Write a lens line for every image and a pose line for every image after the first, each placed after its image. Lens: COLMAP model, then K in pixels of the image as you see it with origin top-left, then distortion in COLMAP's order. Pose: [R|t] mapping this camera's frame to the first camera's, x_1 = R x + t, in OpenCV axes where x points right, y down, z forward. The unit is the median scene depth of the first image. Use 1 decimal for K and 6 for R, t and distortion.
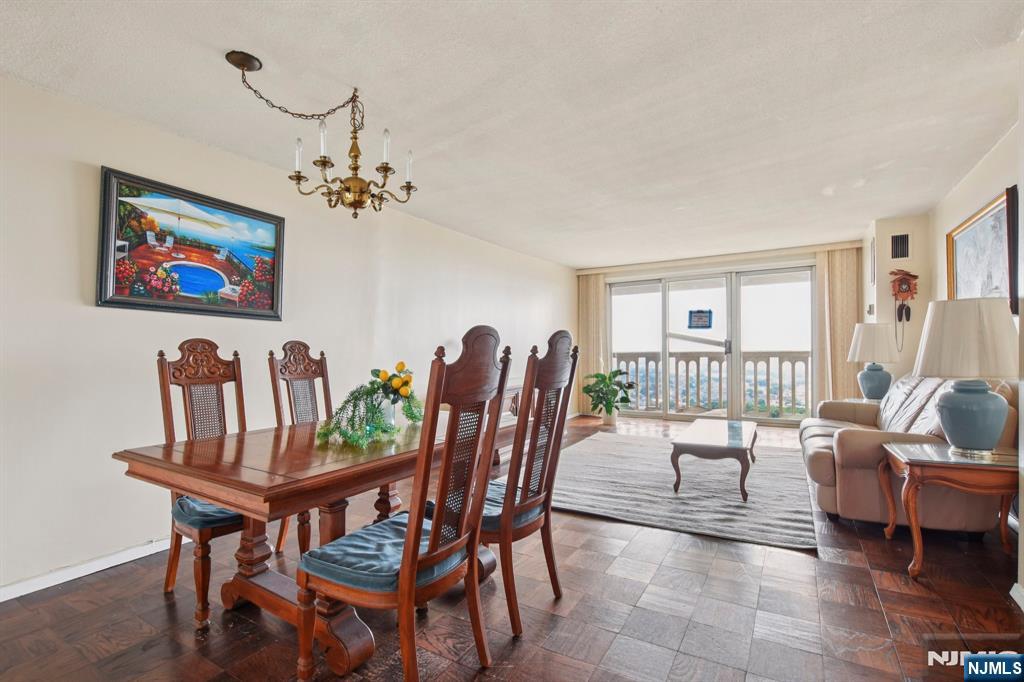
lens RADIAL K [[458.0, 0, 514.4], [0, 458.0, 357.8], [0, 0, 1]] dist [0.000254, 0.000128]
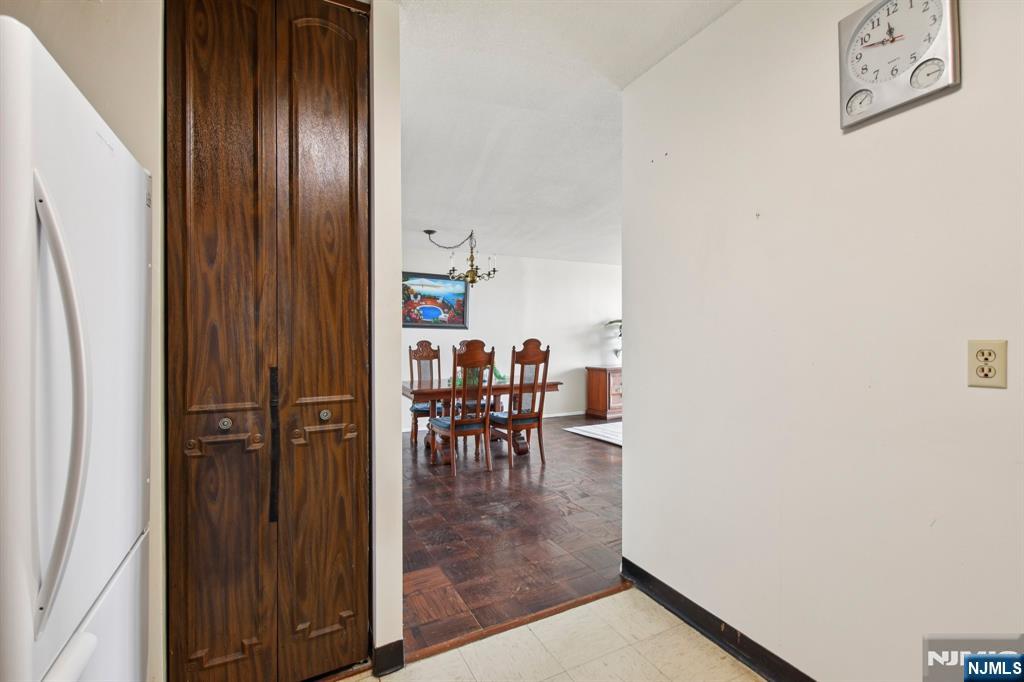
lens RADIAL K [[439.0, 0, 512.0], [0, 439.0, 341.0], [0, 0, 1]] dist [-0.000367, -0.000022]
pose [[0.846440, -0.002256, -0.532480, 0.408782], [-0.005886, 0.999890, -0.013592, -0.004633], [0.532452, 0.014639, 0.846334, -0.306491]]
